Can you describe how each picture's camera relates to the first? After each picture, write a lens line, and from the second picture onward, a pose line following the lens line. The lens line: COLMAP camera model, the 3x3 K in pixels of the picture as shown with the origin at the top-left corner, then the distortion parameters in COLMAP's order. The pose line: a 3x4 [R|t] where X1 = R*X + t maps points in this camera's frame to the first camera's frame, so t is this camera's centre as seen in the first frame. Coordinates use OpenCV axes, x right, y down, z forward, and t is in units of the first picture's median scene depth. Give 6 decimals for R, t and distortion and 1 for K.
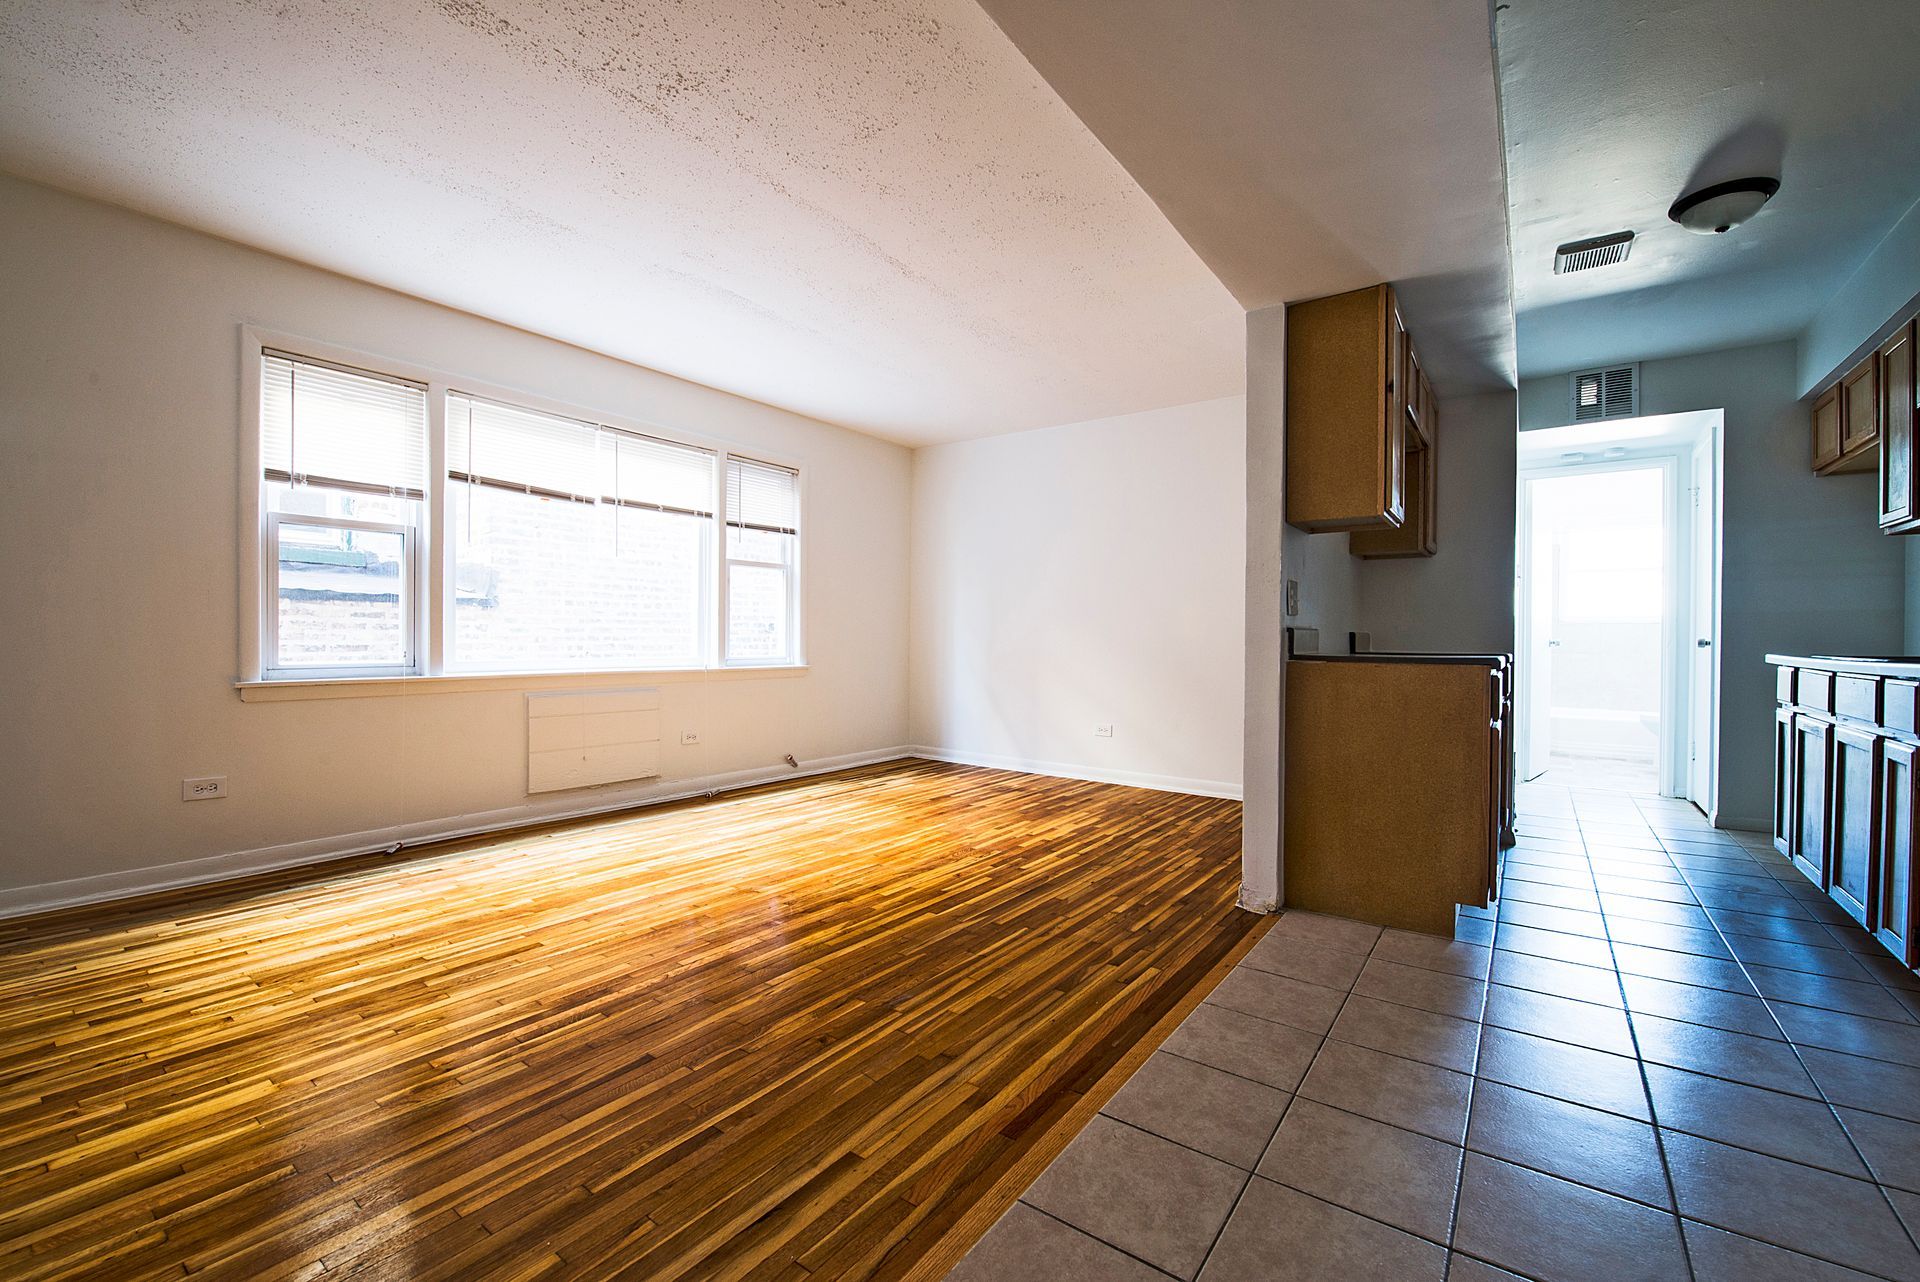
lens RADIAL K [[789.0, 0, 947.4], [0, 789.0, 647.7], [0, 0, 1]] dist [-0.011100, -0.004284]
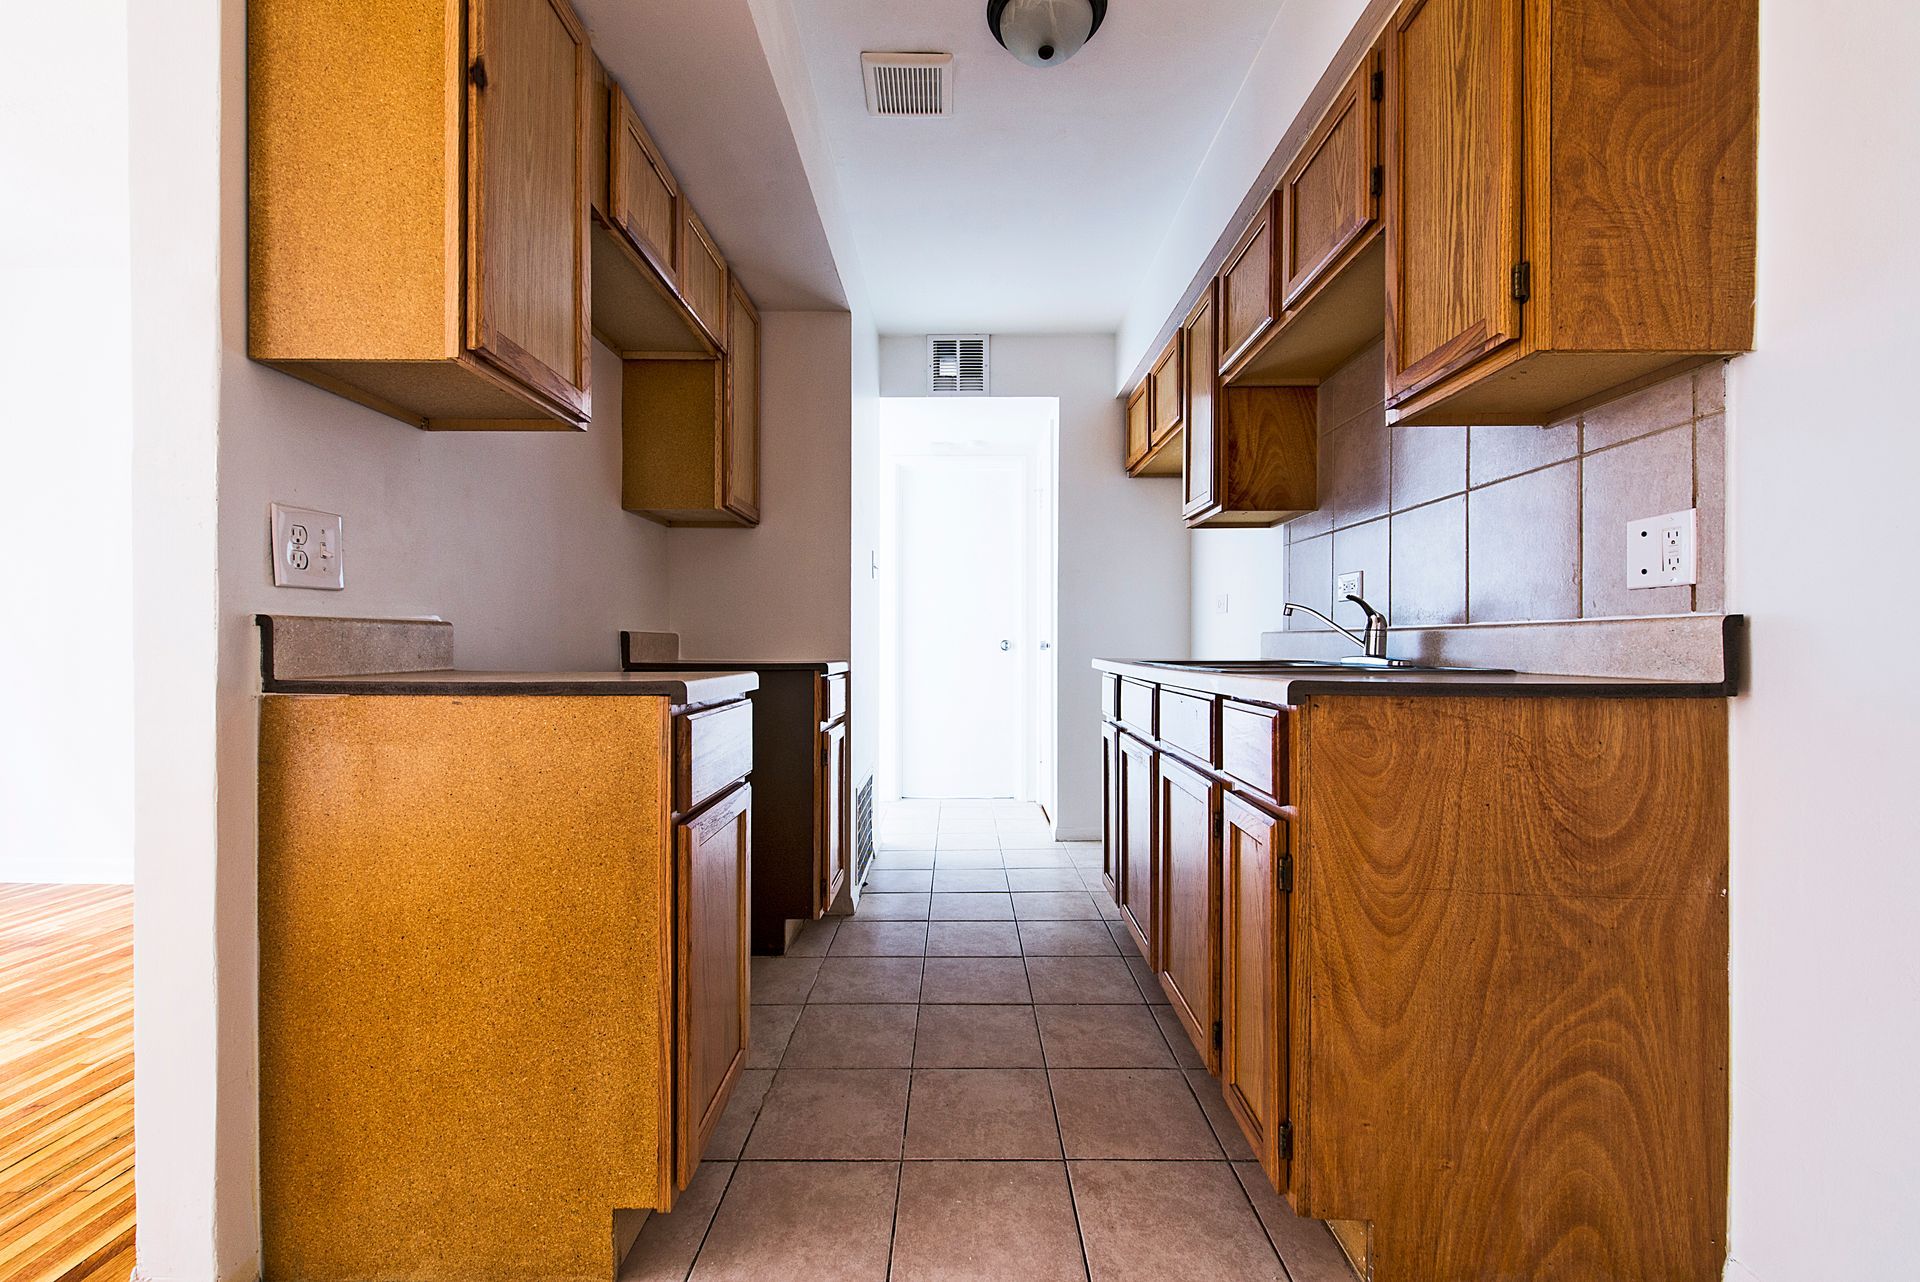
lens RADIAL K [[748.6, 0, 961.0], [0, 748.6, 647.1], [0, 0, 1]] dist [0.010980, -0.003062]
pose [[0.804210, -0.005992, 0.594315, 0.469718], [0.009116, 0.999956, -0.002254, -0.003996], [-0.594275, 0.007230, 0.804230, 0.440599]]
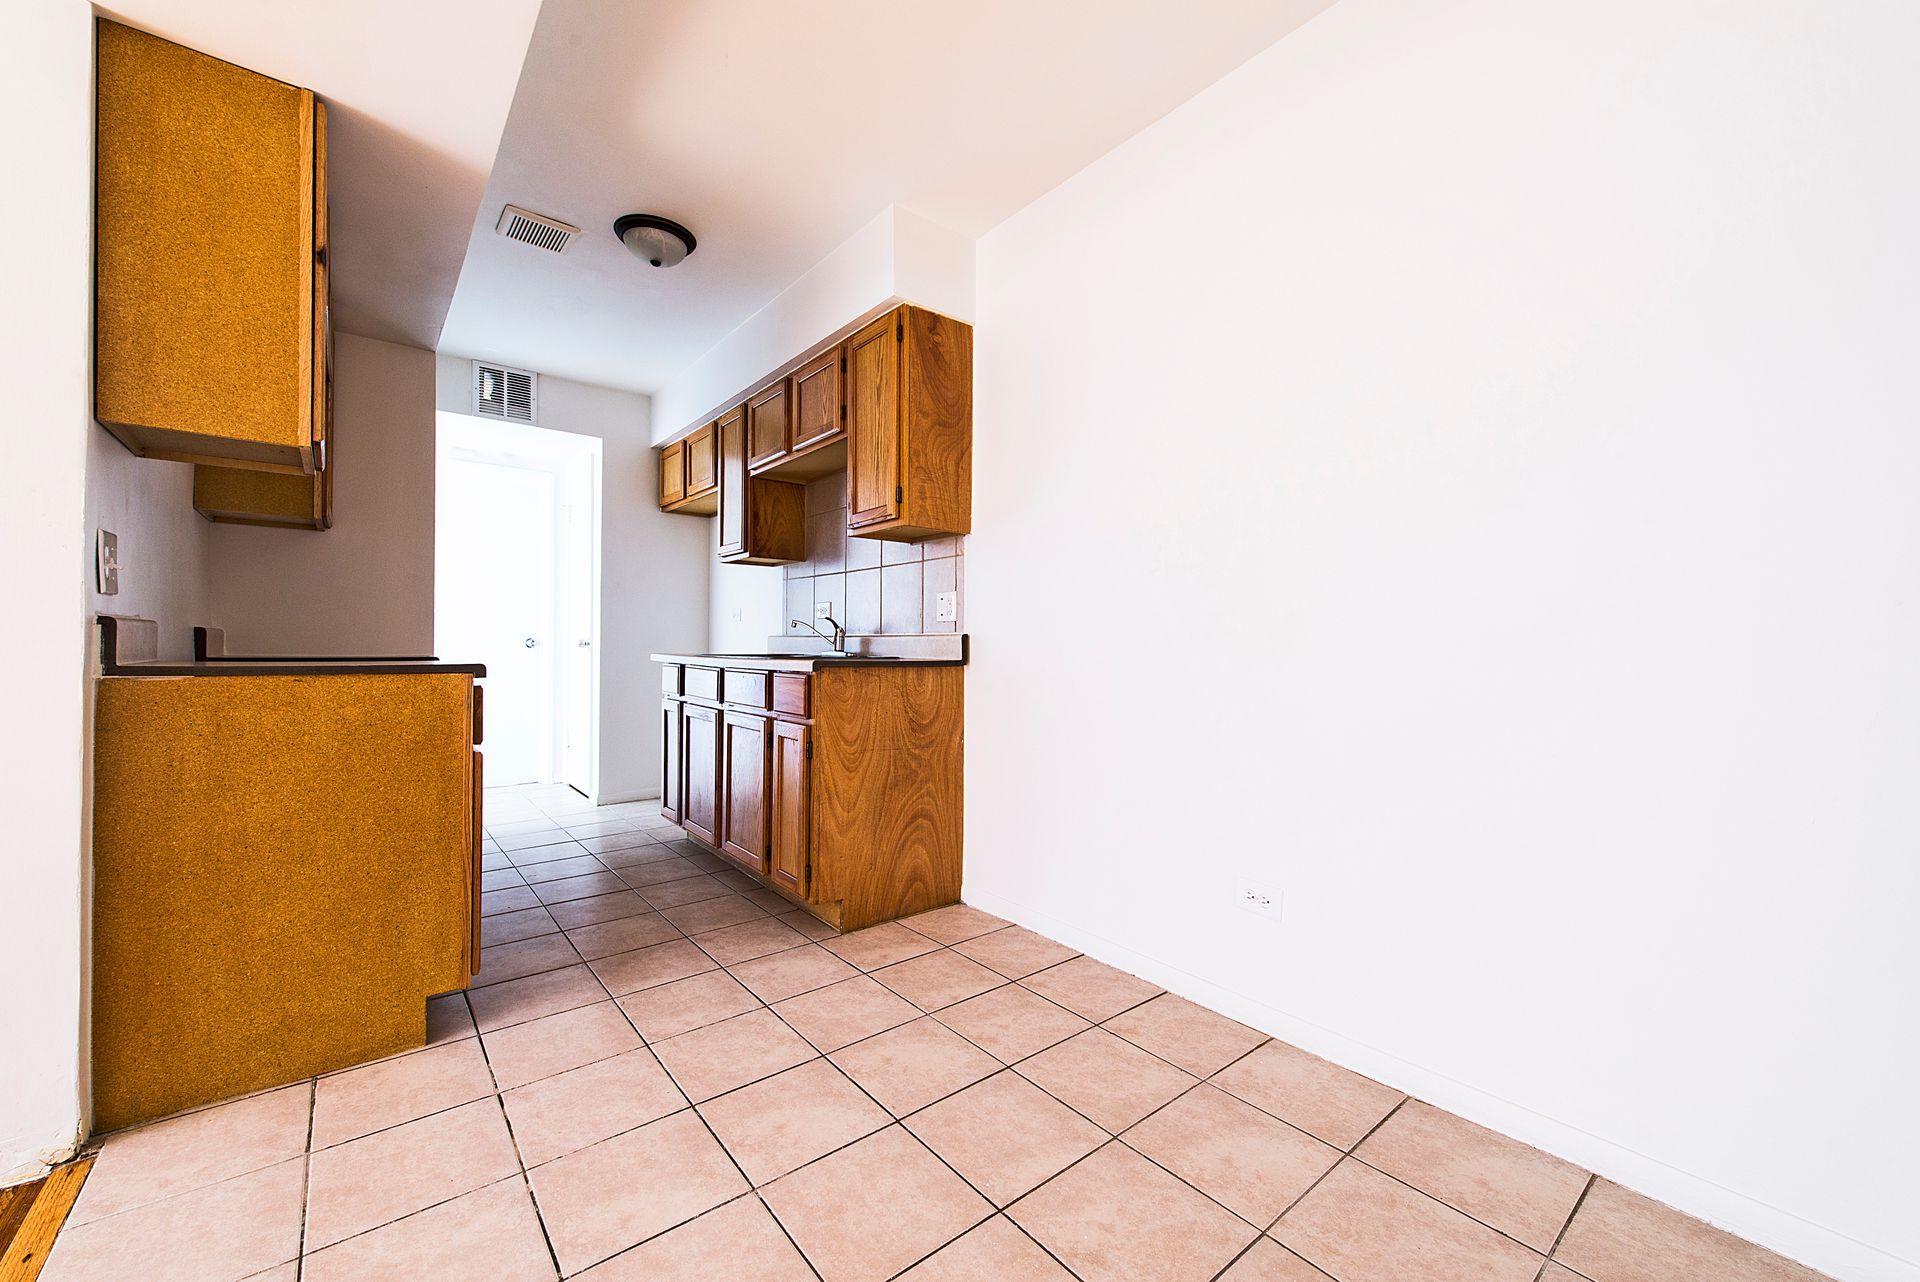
lens RADIAL K [[748.6, 0, 961.0], [0, 748.6, 647.1], [0, 0, 1]] dist [0.010980, -0.003062]
pose [[0.237688, -0.003951, 0.971334, 0.067397], [0.003530, 0.999989, 0.003204, -0.003567], [-0.971335, 0.002667, 0.237699, 0.291963]]
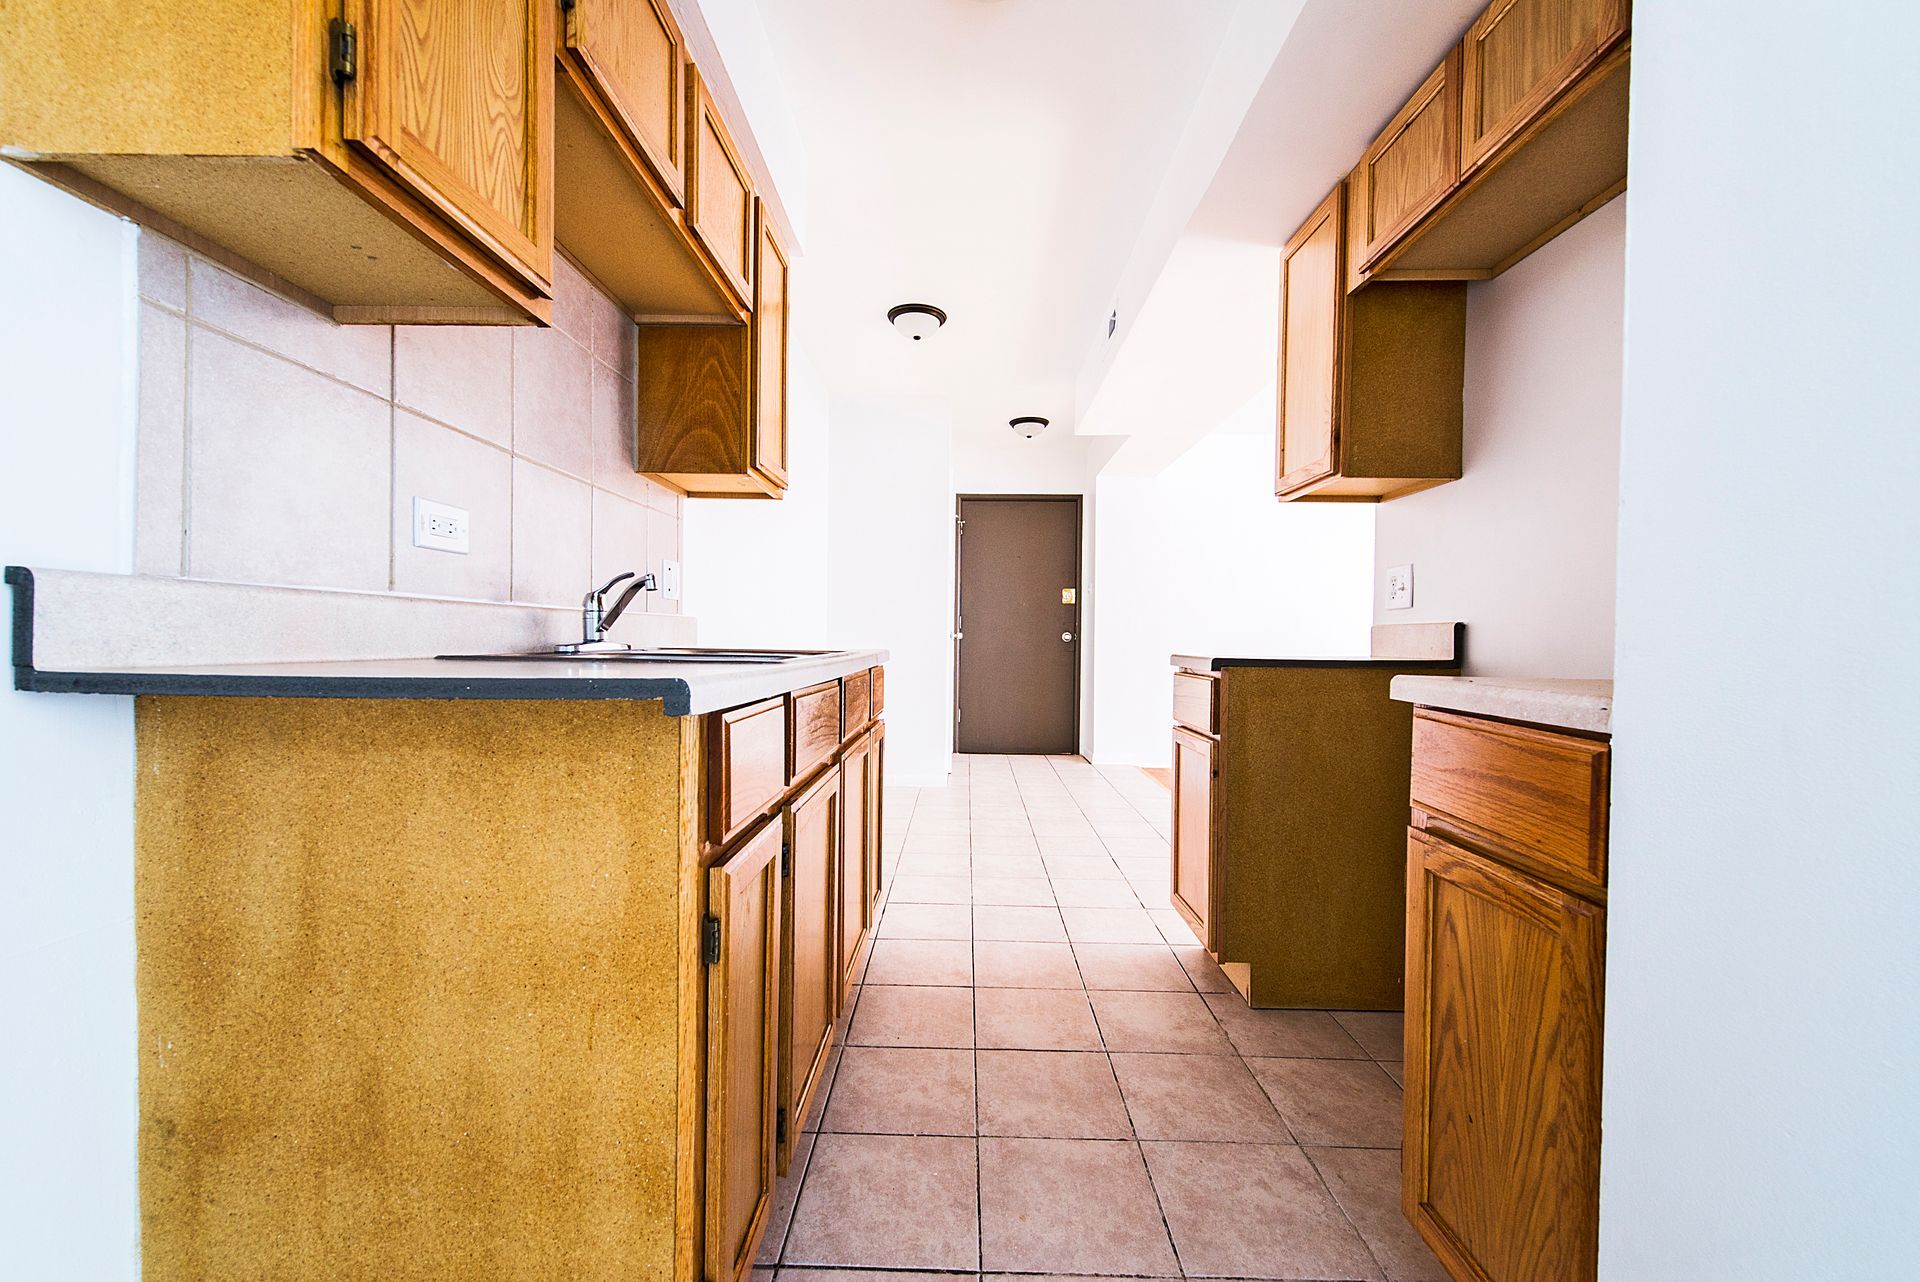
lens RADIAL K [[748.6, 0, 961.0], [0, 748.6, 647.1], [0, 0, 1]] dist [0.010980, -0.003062]
pose [[-0.805598, -0.002989, -0.592456, 1.223105], [-0.019200, 0.999594, 0.021064, -0.008178], [0.592152, 0.028344, -0.805328, 1.327604]]
